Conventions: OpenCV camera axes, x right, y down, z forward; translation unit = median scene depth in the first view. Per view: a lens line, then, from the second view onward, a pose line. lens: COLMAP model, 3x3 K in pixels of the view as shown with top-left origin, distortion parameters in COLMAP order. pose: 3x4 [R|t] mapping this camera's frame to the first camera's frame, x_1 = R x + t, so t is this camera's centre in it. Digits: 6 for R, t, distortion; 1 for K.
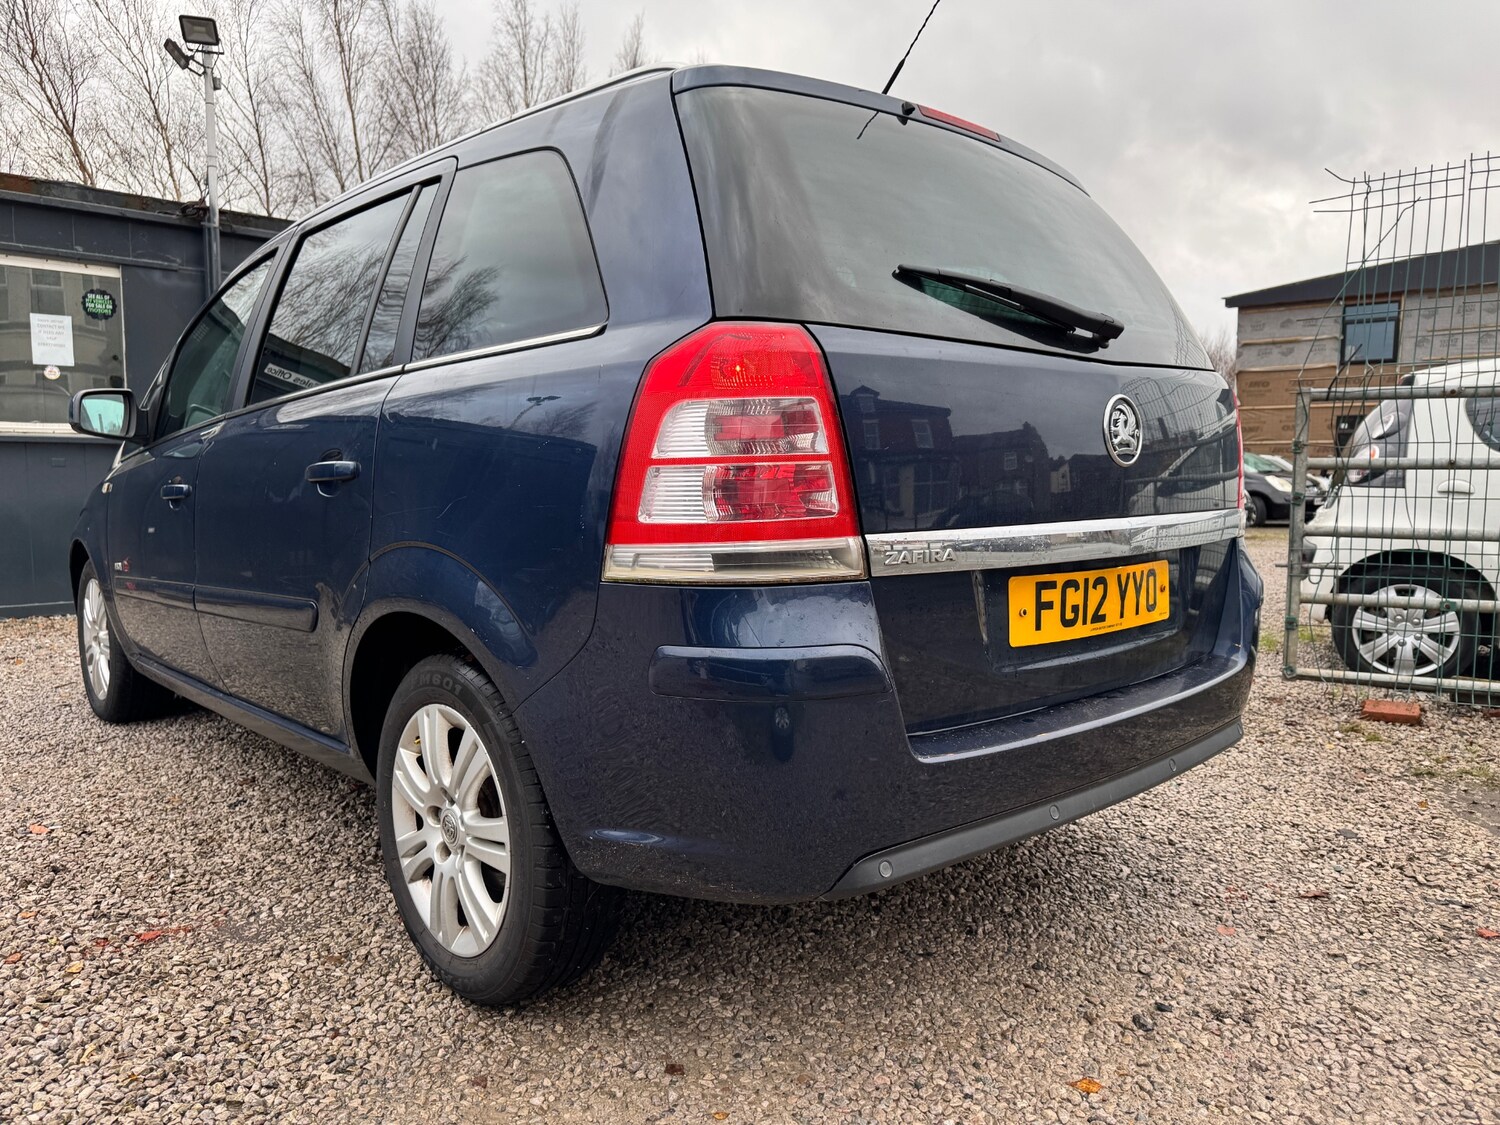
lens RADIAL K [[1082.9, 0, 758.5], [0, 1082.9, 567.2], [0, 0, 1]] dist [0.006721, -0.009622]
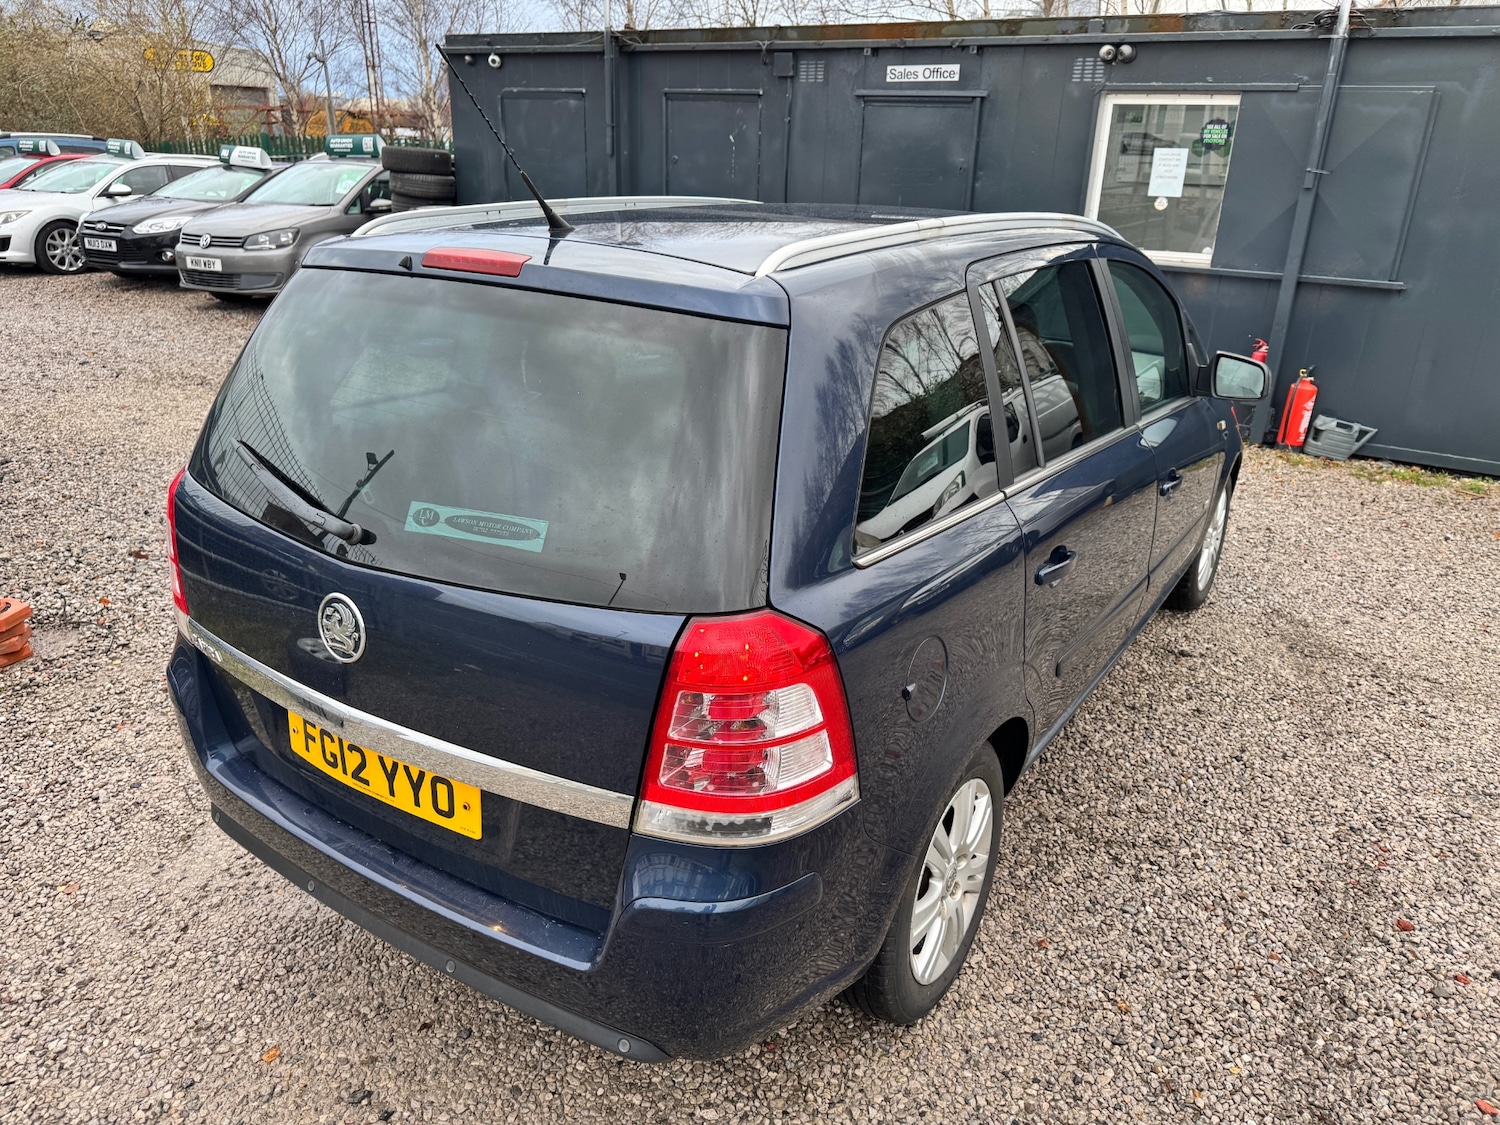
lens RADIAL K [[1085.2, 0, 763.7], [0, 1085.2, 565.5], [0, 0, 1]] dist [0.012079, -0.011194]
pose [[0.248889, 0.351084, -0.902660, 1.152129], [-0.111441, 0.936178, 0.333393, -0.485732], [0.962099, 0.017616, 0.272130, 0.964420]]
